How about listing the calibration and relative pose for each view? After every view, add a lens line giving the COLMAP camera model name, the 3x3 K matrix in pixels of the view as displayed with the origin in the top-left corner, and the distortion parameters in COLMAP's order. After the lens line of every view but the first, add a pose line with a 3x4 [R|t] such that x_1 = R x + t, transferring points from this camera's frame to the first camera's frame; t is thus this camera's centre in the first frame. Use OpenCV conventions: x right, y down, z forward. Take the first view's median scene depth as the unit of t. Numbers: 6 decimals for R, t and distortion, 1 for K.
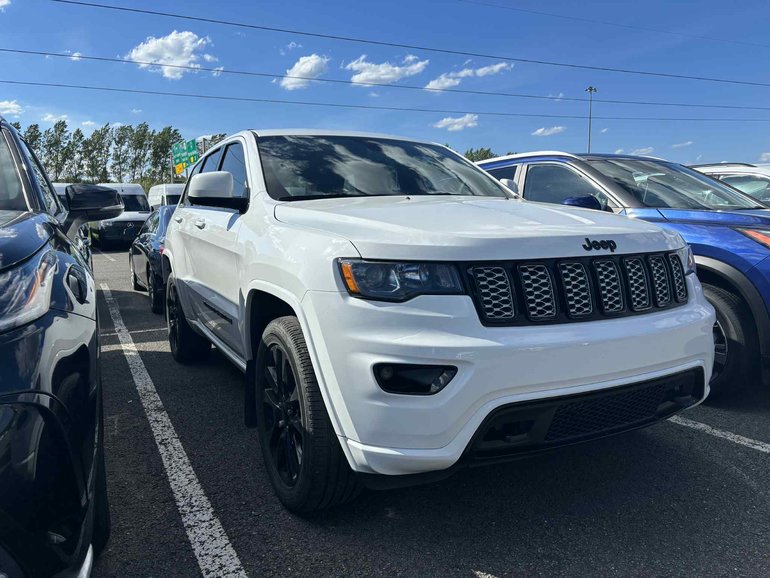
lens RADIAL K [[593.3, 0, 388.3], [0, 593.3, 289.1], [0, 0, 1]] dist [0.043527, -0.037407]
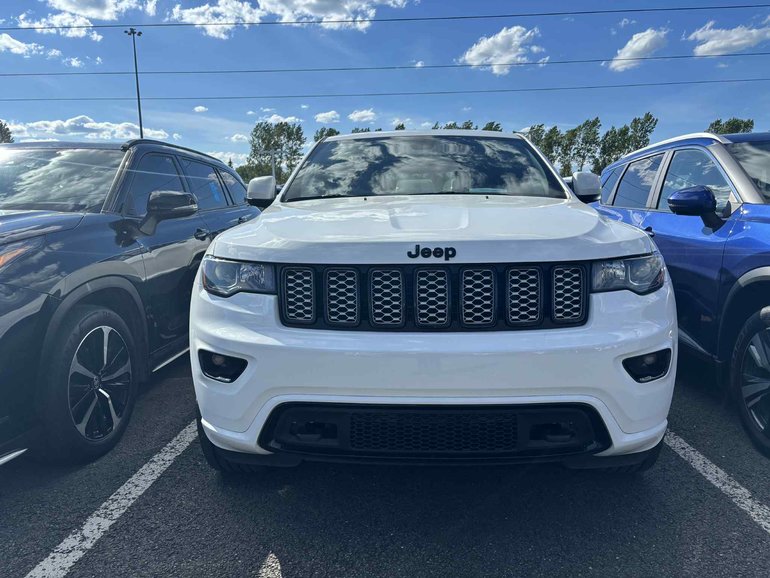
lens RADIAL K [[593.3, 0, 387.9], [0, 593.3, 294.5], [0, 0, 1]] dist [0.043527, -0.037407]
pose [[0.862533, 0.074223, -0.500528, 0.407700], [-0.062141, 0.997233, 0.040796, -0.022675], [0.502171, -0.004084, 0.864759, 0.089605]]
